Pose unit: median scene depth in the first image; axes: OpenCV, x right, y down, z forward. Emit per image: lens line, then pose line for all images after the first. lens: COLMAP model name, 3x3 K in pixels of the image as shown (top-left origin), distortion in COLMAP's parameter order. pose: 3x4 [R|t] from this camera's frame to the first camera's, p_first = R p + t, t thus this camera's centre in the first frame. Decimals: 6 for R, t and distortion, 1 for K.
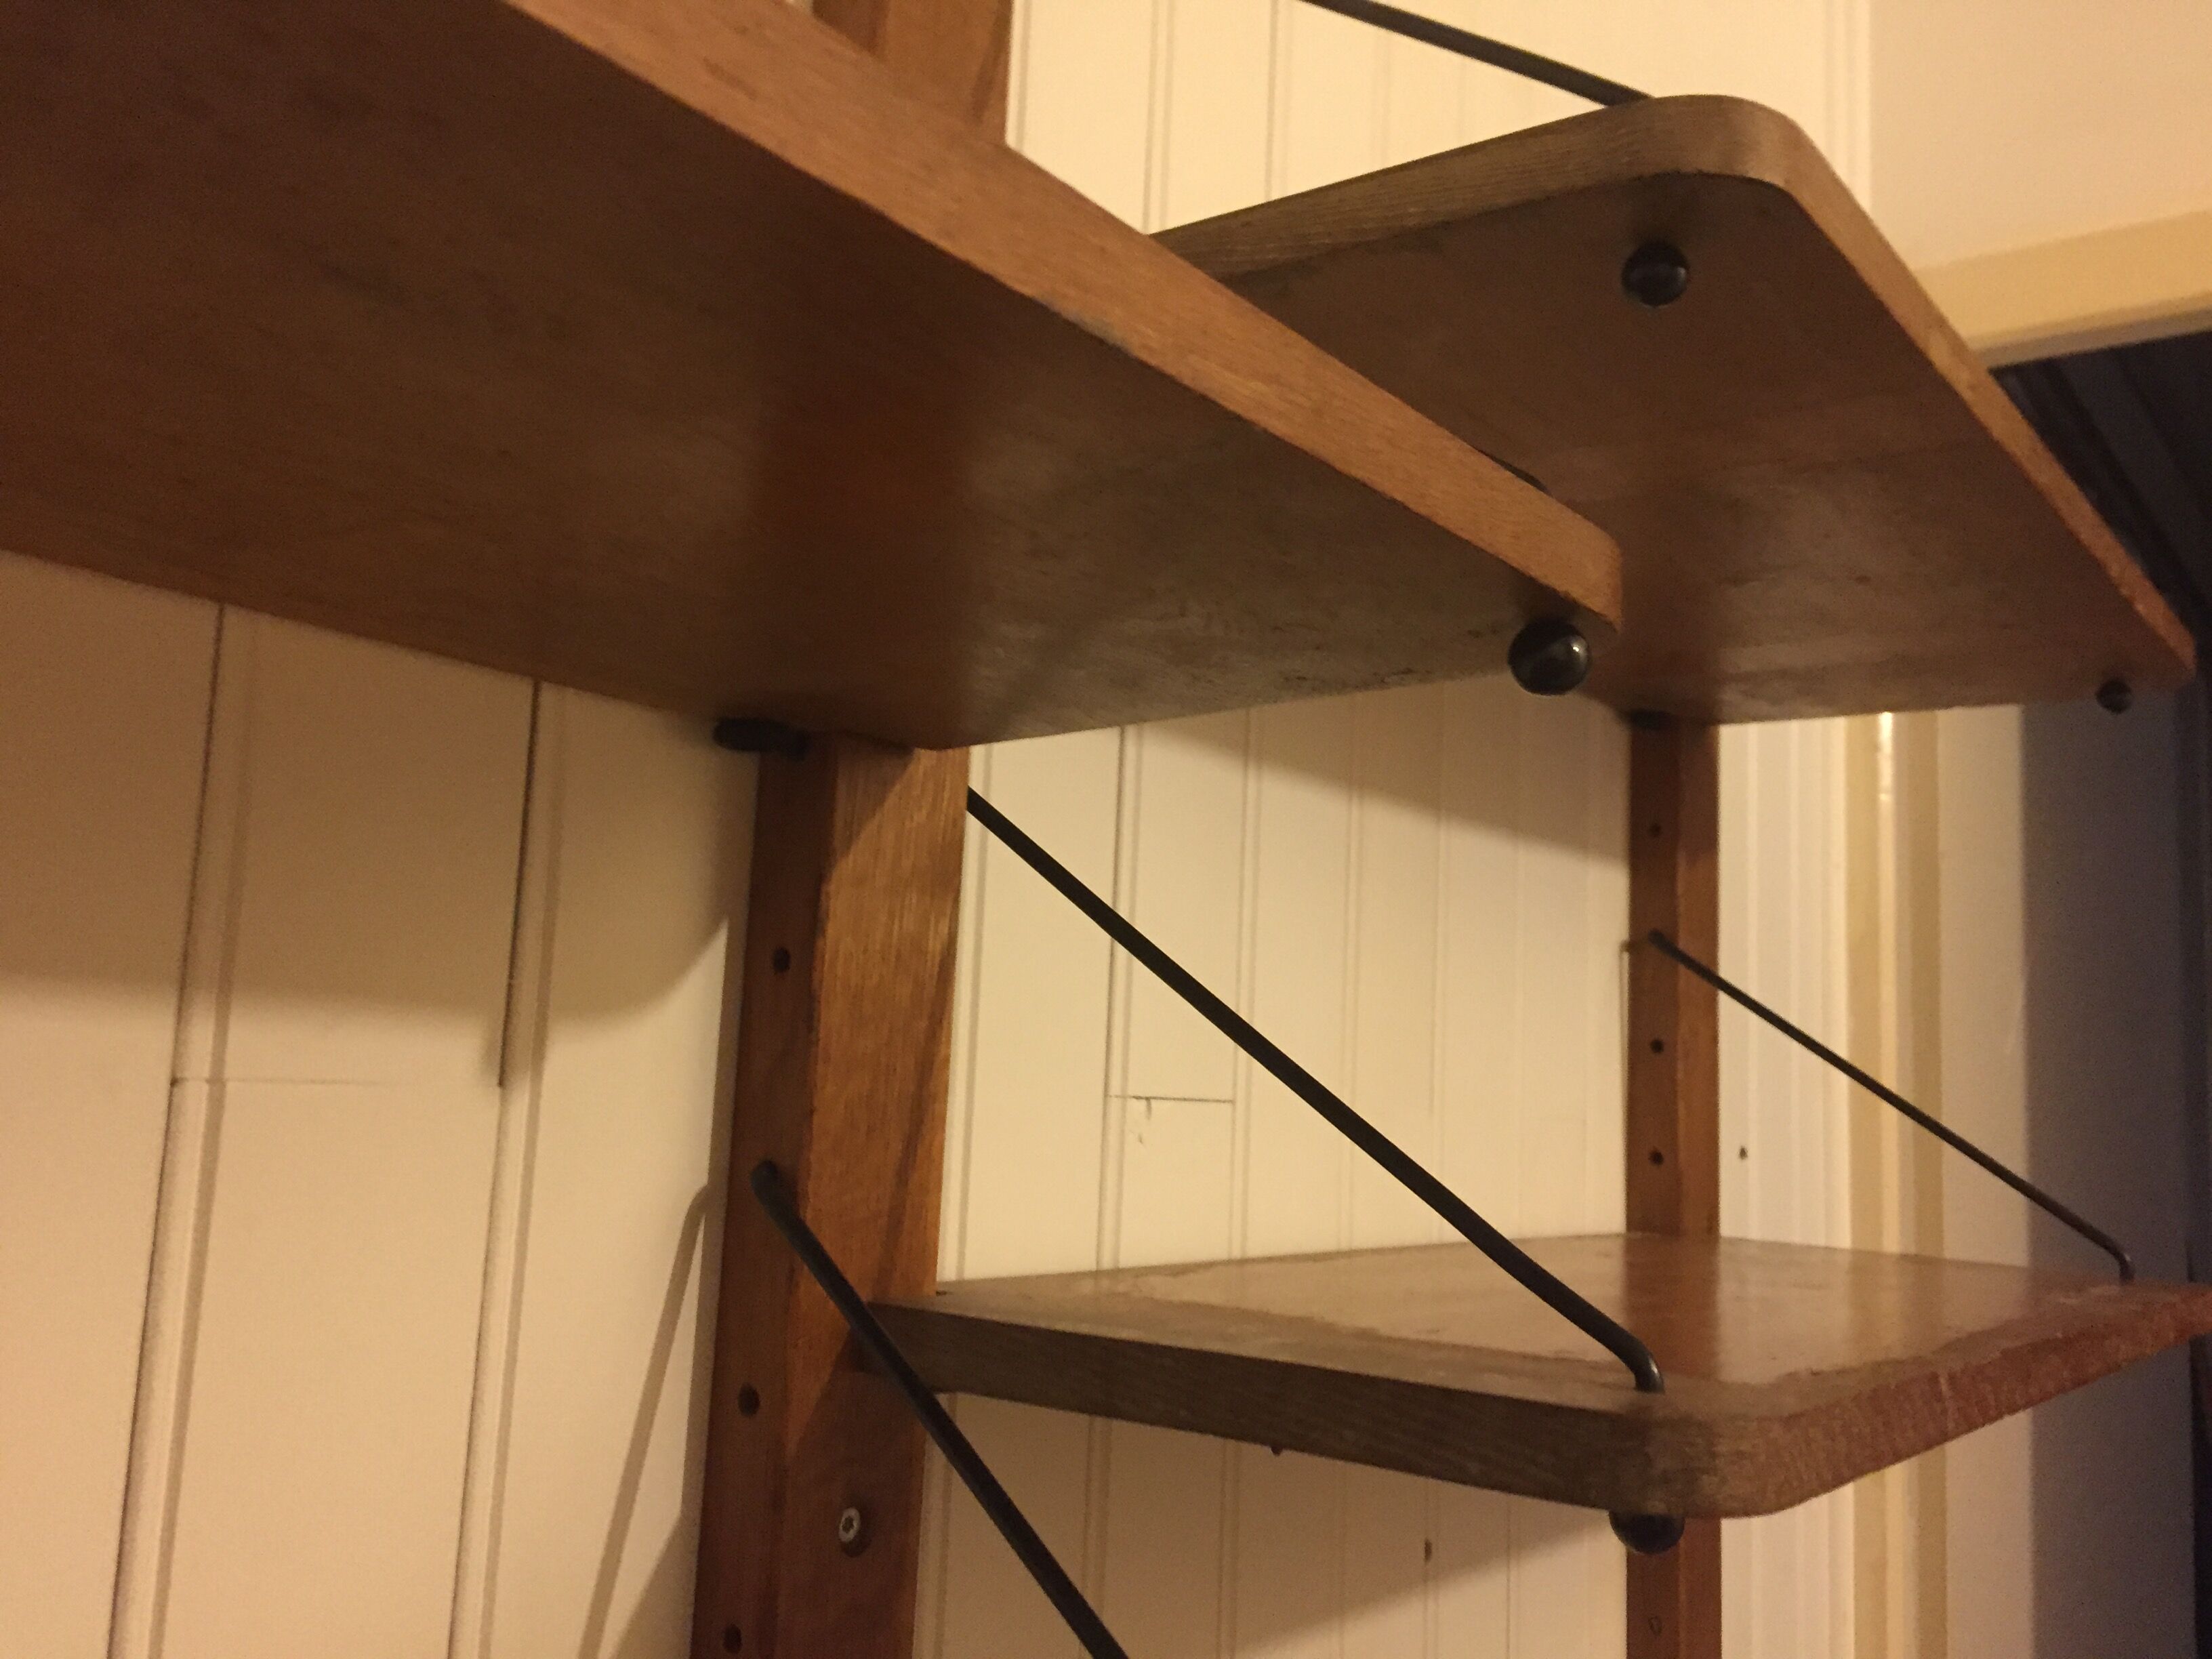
lens RADIAL K [[1880.8, 0, 1110.7], [0, 1880.8, 836.9], [0, 0, 1]] dist [0.097540, -0.128082]
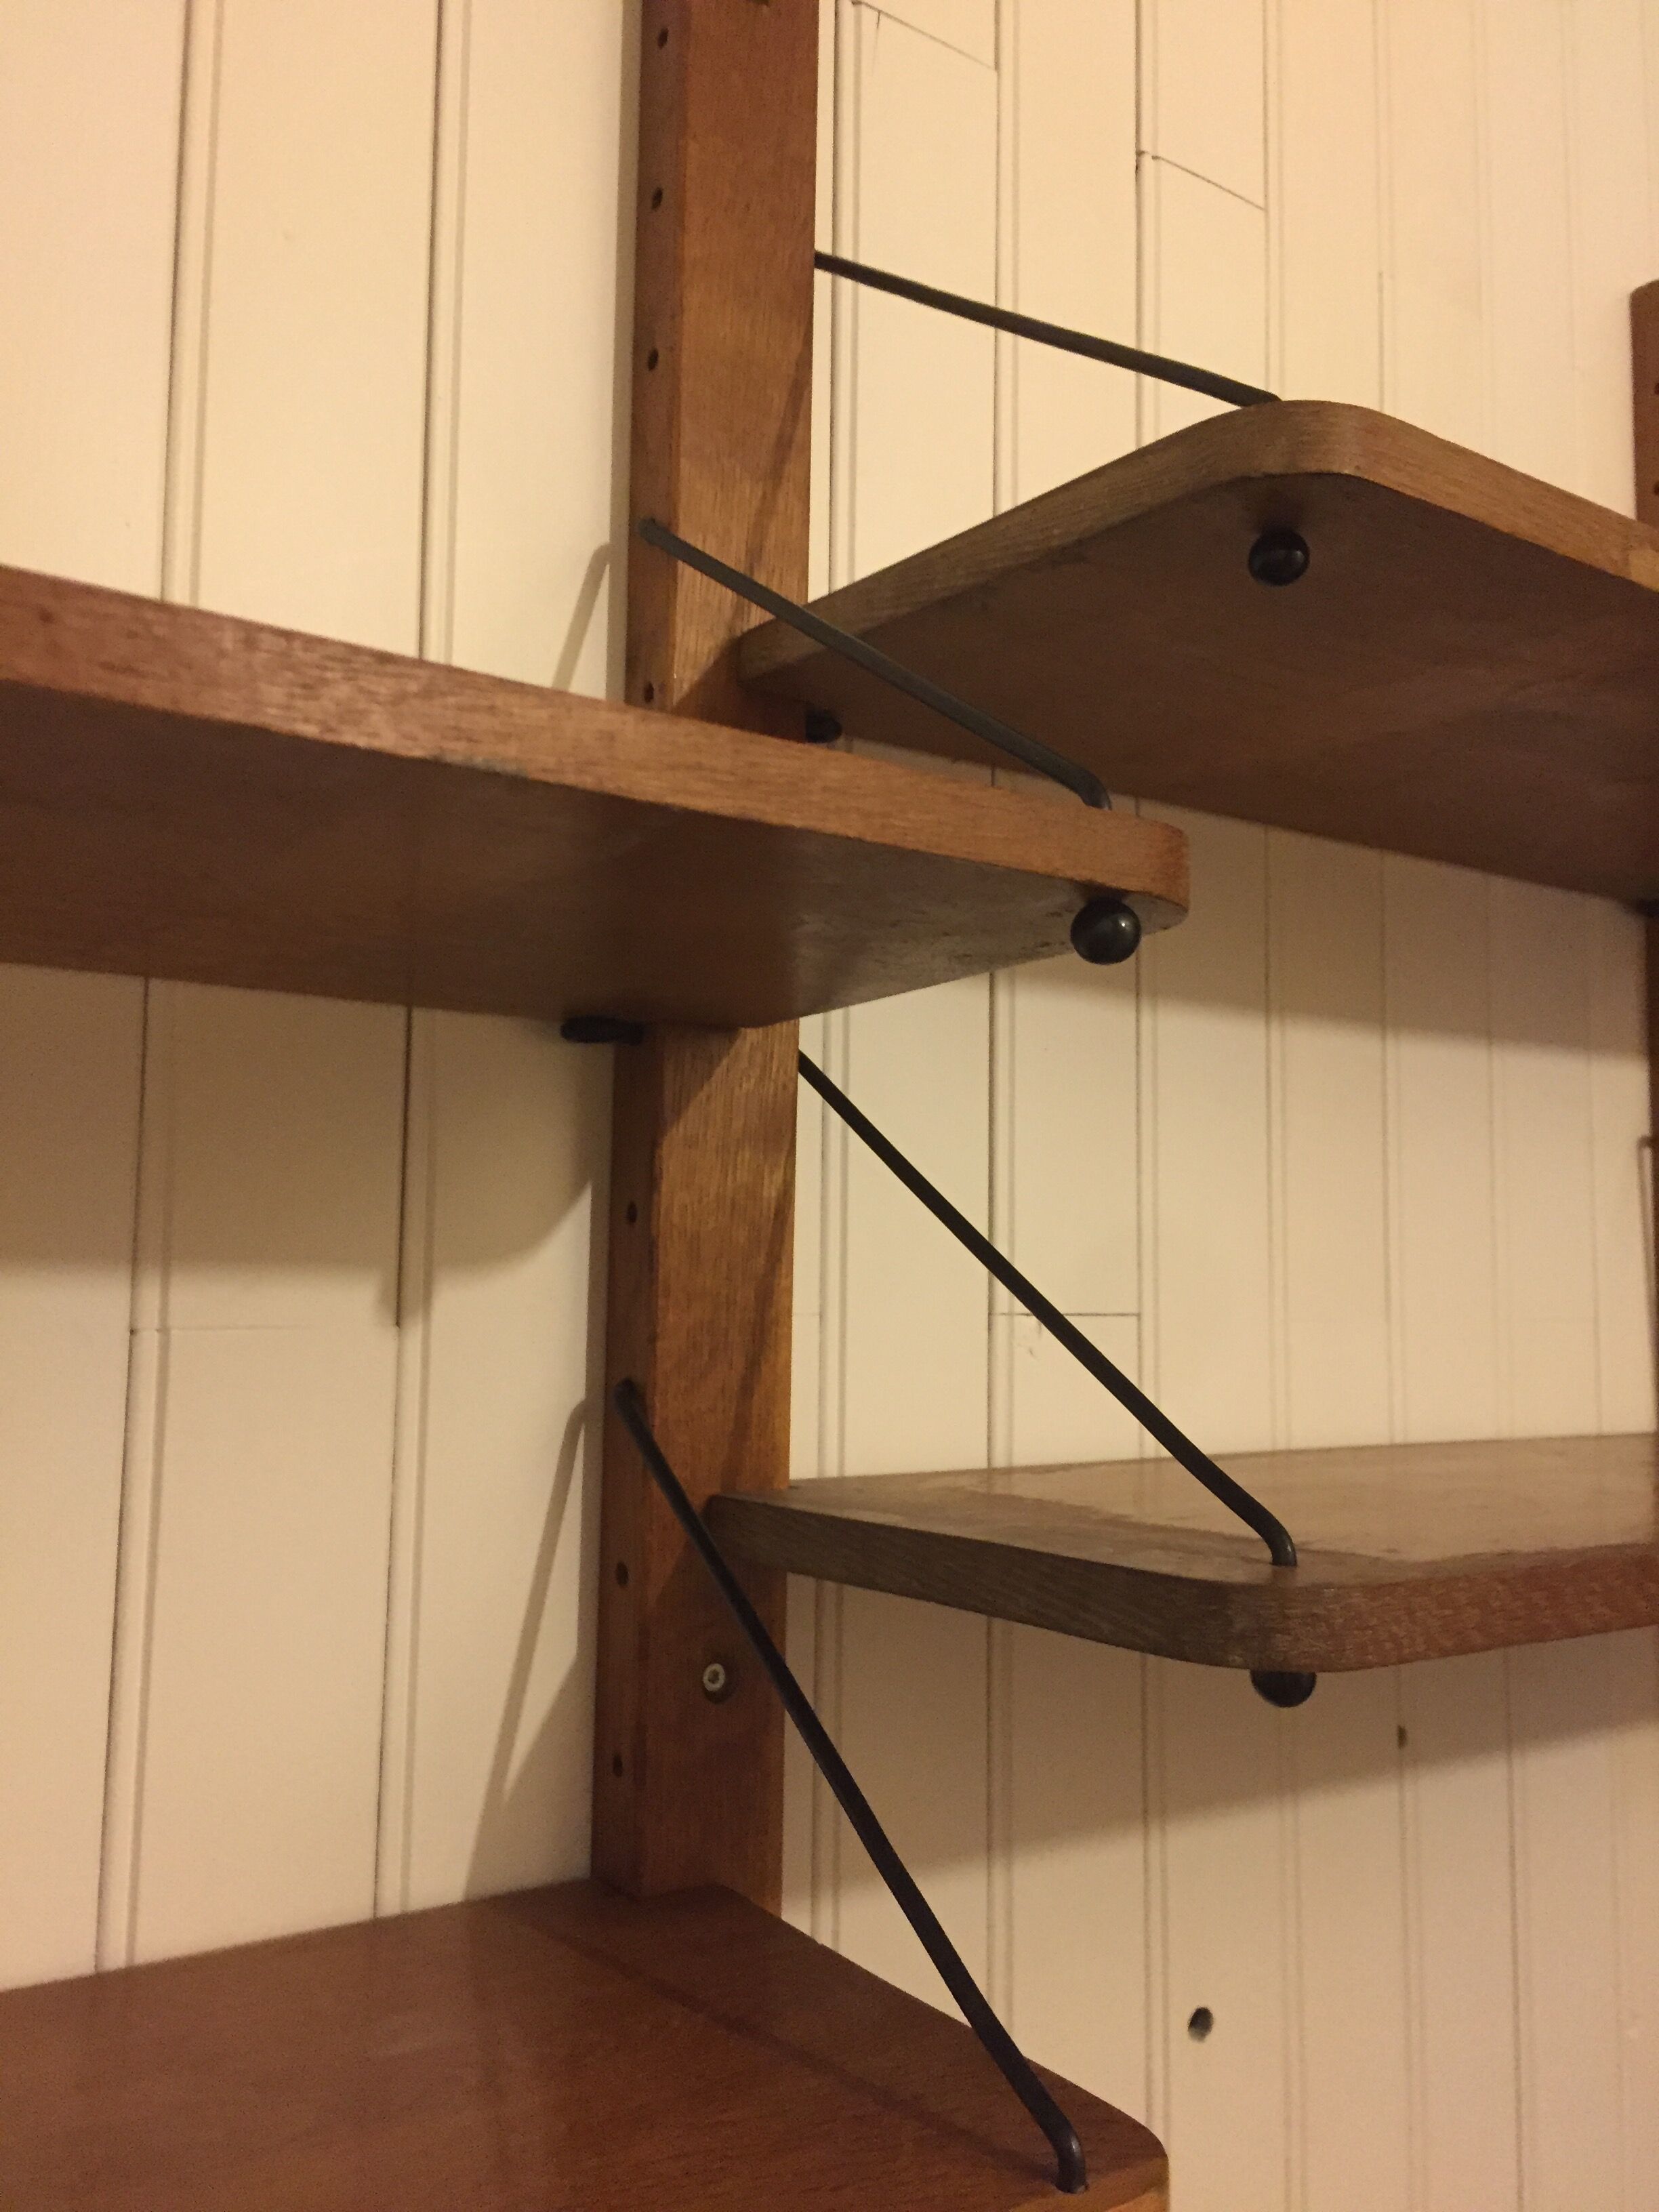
lens RADIAL K [[1880.8, 0, 842.8], [0, 1880.8, 1095.4], [0, 0, 1]] dist [0.097540, -0.128082]
pose [[0.957666, -0.064012, -0.280673, 0.298033], [0.070663, 0.997407, 0.013630, -0.017030], [0.279073, -0.032886, 0.959707, -0.118125]]
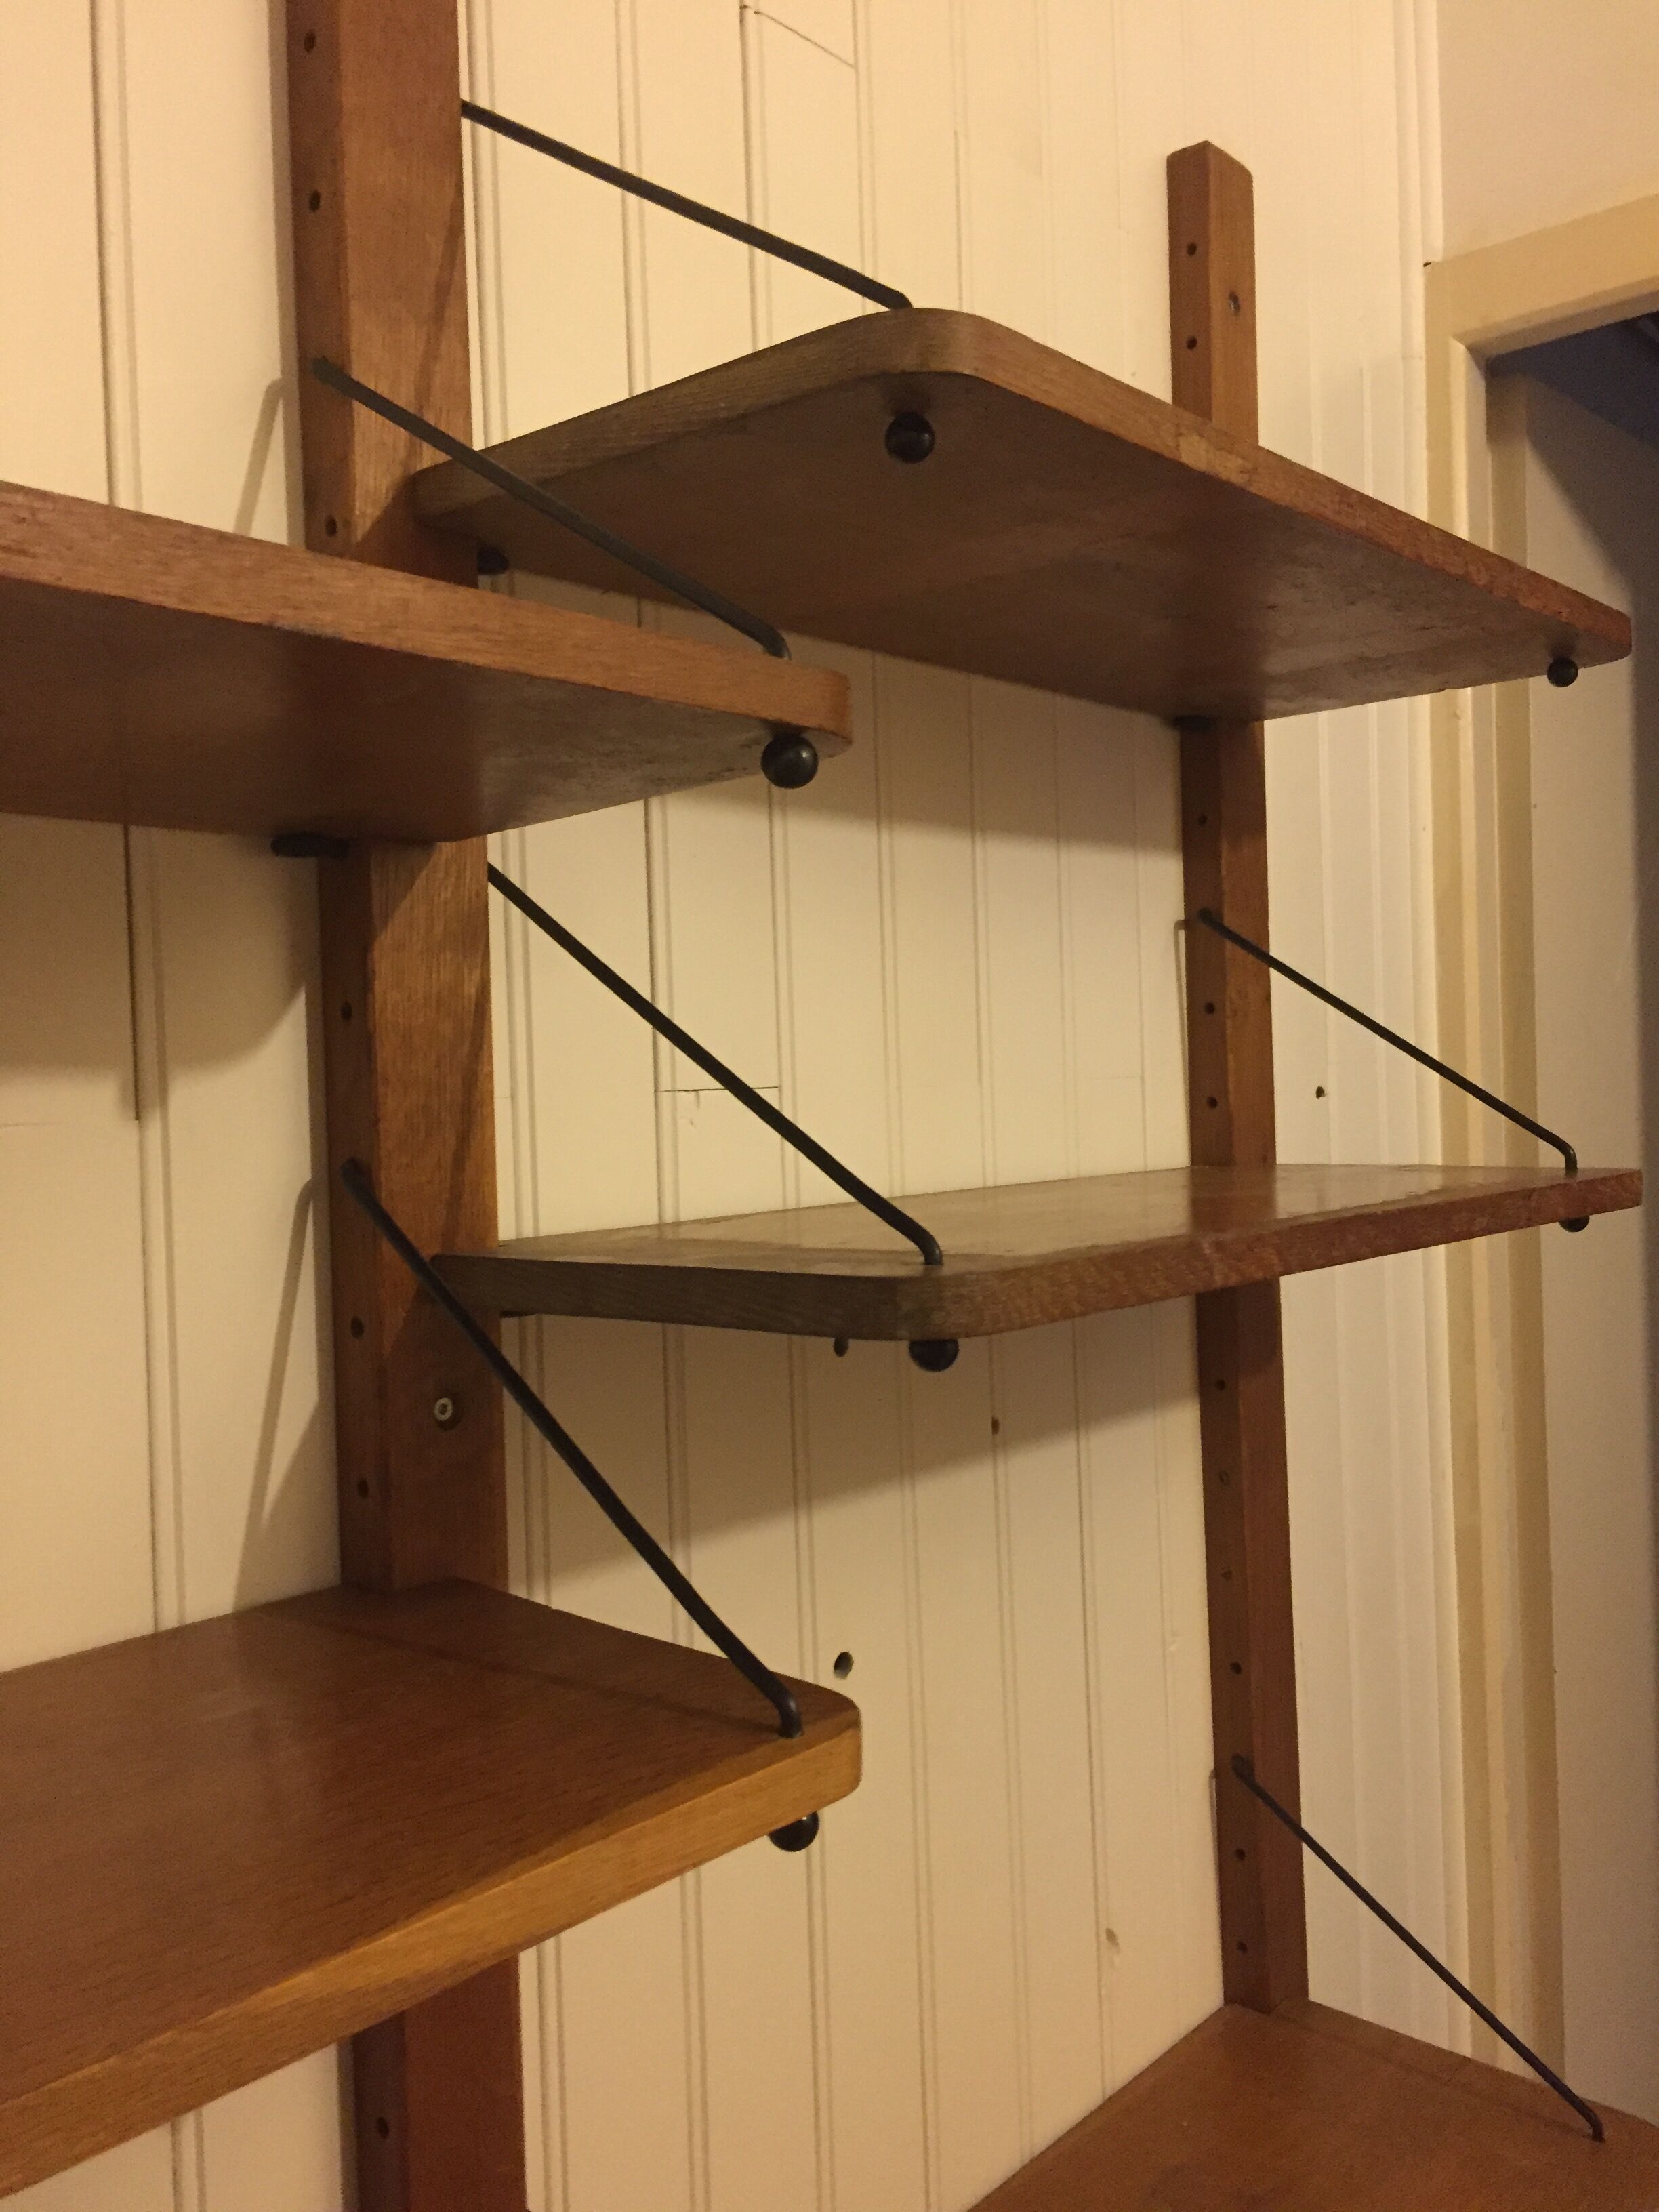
lens RADIAL K [[1880.8, 0, 842.8], [0, 1880.8, 1095.4], [0, 0, 1]] dist [0.097540, -0.128082]
pose [[0.994878, -0.079133, -0.062898, 0.256026], [0.087138, 0.986754, 0.136832, -0.029205], [0.051237, -0.141611, 0.988595, -0.319678]]
